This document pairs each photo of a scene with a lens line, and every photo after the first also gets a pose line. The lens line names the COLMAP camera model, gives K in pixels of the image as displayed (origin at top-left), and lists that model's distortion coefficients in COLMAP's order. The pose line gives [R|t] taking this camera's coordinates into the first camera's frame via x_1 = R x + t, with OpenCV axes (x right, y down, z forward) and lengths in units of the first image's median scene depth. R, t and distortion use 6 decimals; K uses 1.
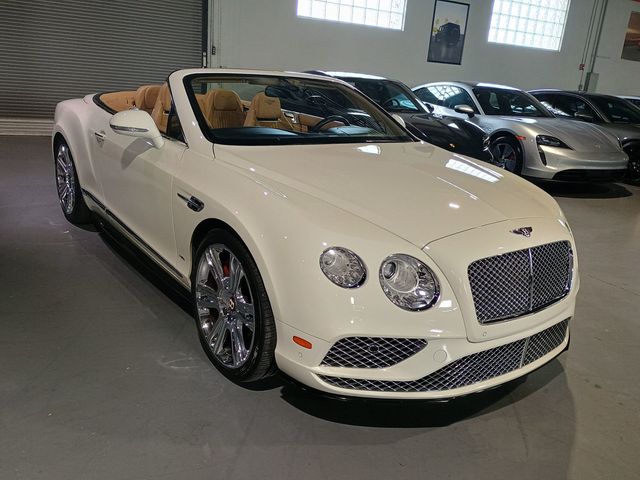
lens RADIAL K [[554.0, 0, 322.0], [0, 554.0, 238.6], [0, 0, 1]] dist [0.061941, -0.072807]
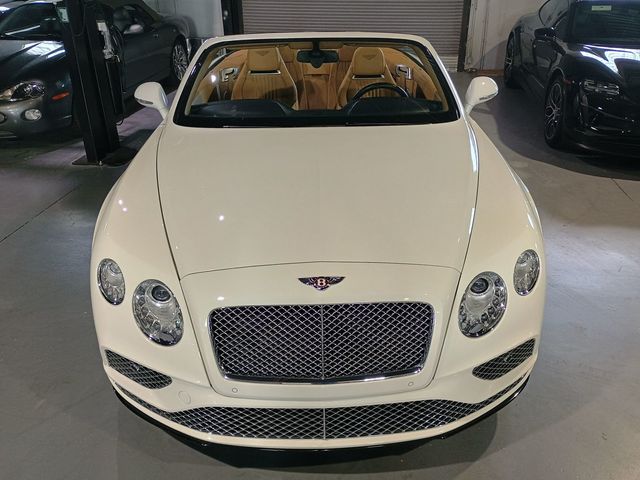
lens RADIAL K [[554.0, 0, 322.4], [0, 554.0, 242.0], [0, 0, 1]] dist [0.061941, -0.072807]
pose [[0.817044, 0.182845, -0.546815, 0.785510], [-0.099377, 0.978850, 0.178821, -0.209140], [0.567947, -0.091764, 0.817934, 0.366693]]
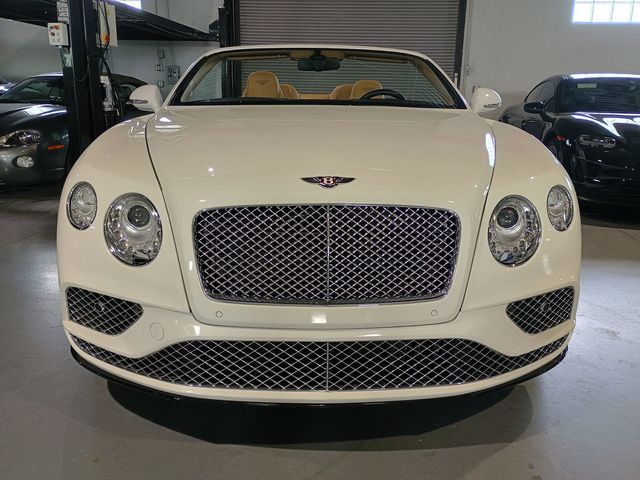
lens RADIAL K [[554.0, 0, 321.0], [0, 554.0, 240.0], [0, 0, 1]] dist [0.061941, -0.072807]
pose [[0.823461, 0.078041, -0.561980, 0.740254], [-0.120138, 0.992019, -0.038278, 0.084065], [0.554507, 0.099035, 0.826265, 0.451406]]
